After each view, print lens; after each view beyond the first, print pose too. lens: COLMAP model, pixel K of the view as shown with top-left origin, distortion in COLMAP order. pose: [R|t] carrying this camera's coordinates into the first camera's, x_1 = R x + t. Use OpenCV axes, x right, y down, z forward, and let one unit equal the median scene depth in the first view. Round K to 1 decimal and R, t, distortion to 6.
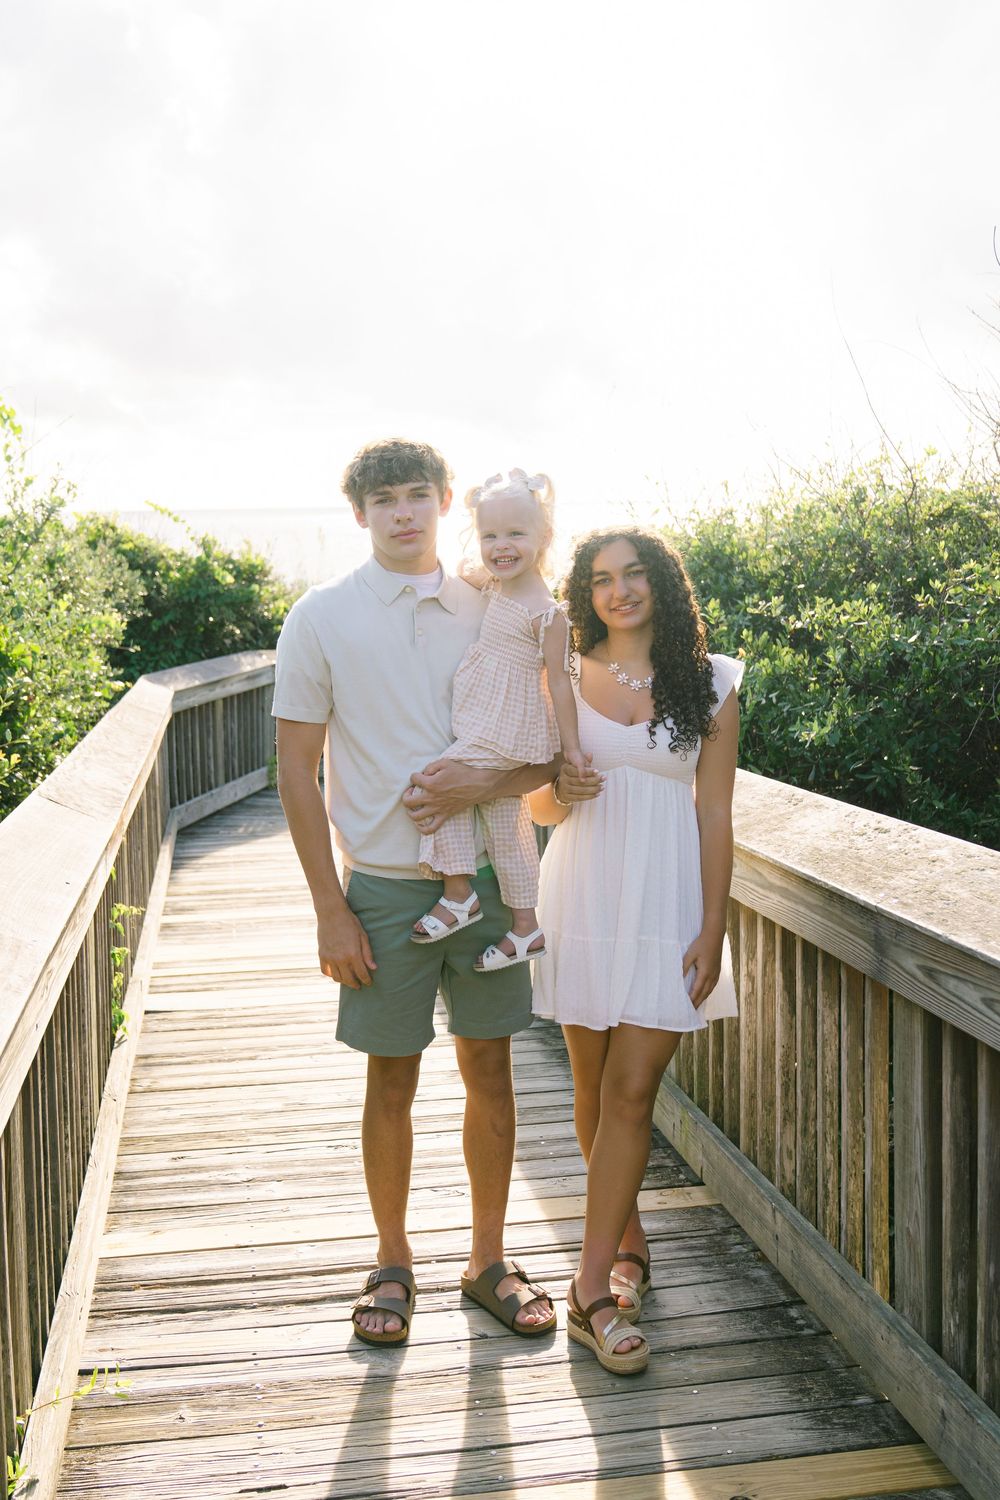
lens RADIAL K [[1674.4, 0, 499.3], [0, 1674.4, 739.9], [0, 0, 1]] dist [-0.001882, 0.000000]
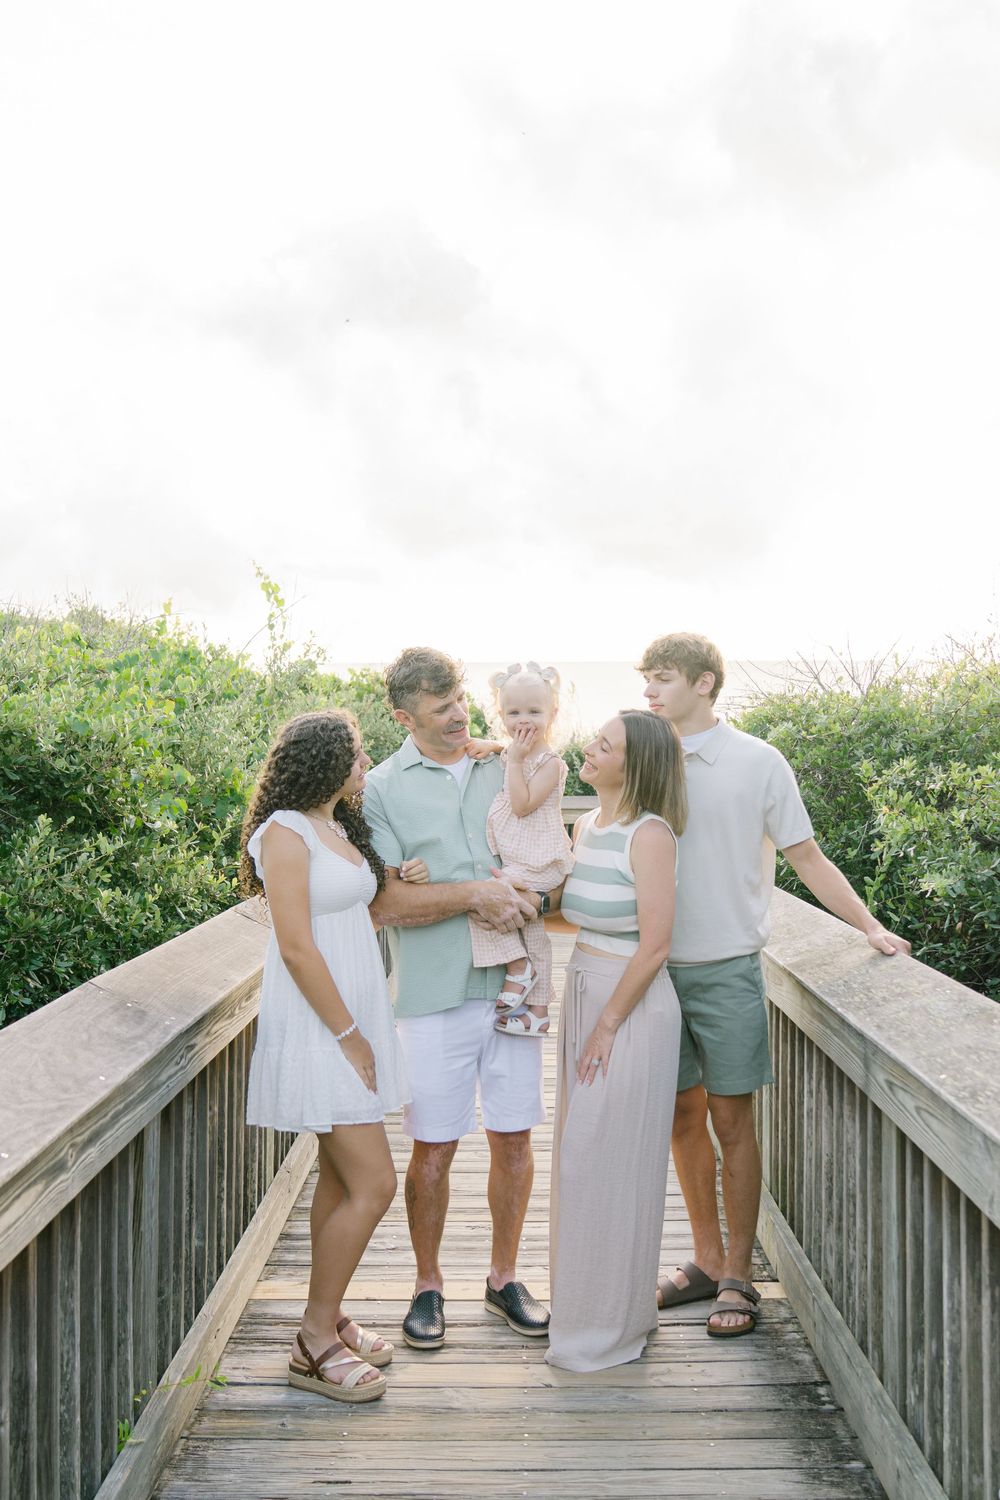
lens RADIAL K [[1579.0, 0, 500.9], [0, 1579.0, 756.2], [0, 0, 1]] dist [-0.002210, 0.000000]
pose [[0.984900, 0.023116, -0.171574, 0.136692], [-0.036649, 0.996424, -0.076132, 0.002020], [0.169201, 0.081270, 0.982225, -0.127133]]
